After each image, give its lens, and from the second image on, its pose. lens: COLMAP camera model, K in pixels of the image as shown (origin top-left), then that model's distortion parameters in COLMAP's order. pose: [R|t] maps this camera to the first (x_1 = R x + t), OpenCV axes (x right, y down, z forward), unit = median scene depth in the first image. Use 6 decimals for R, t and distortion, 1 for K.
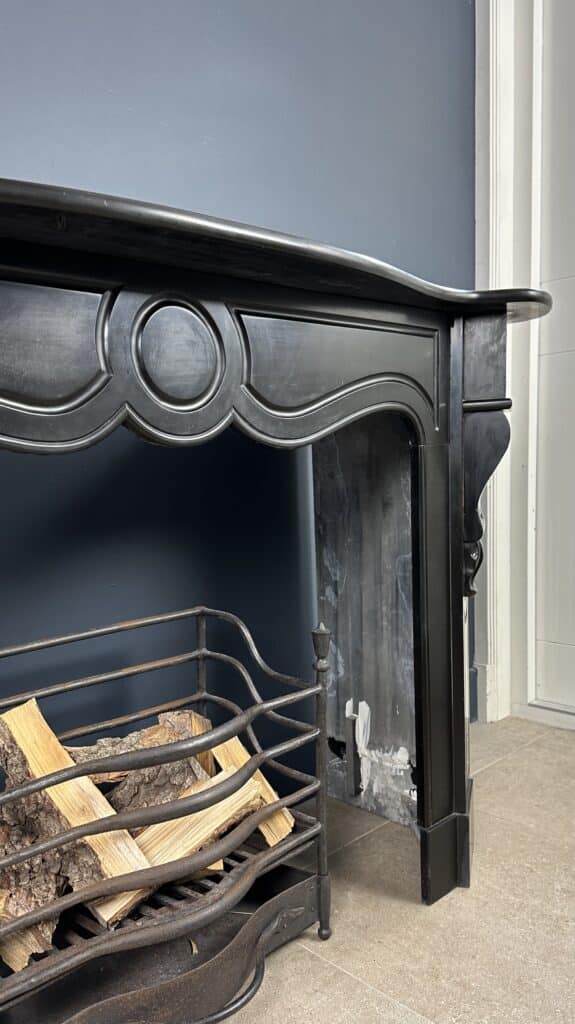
lens RADIAL K [[785.1, 0, 304.4], [0, 785.1, 568.3], [0, 0, 1]] dist [0.144022, -0.334199]
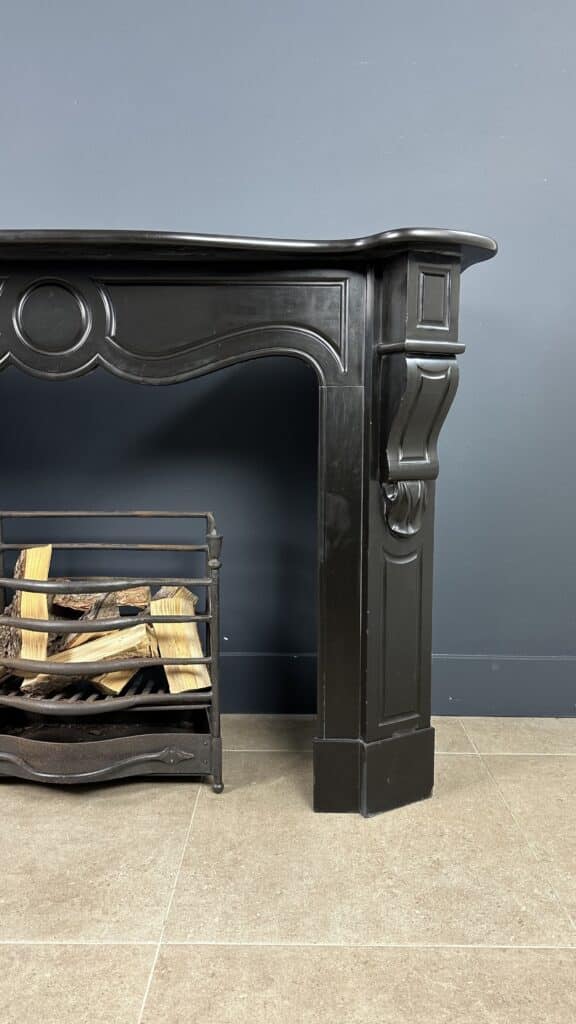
lens RADIAL K [[699.0, 0, 284.7], [0, 699.0, 514.4], [0, 0, 1]] dist [0.122814, -0.210677]
pose [[0.706625, 0.128684, -0.695789, 0.874115], [-0.131177, 0.990102, 0.049897, -0.023192], [0.695323, 0.056013, 0.716511, 0.292830]]
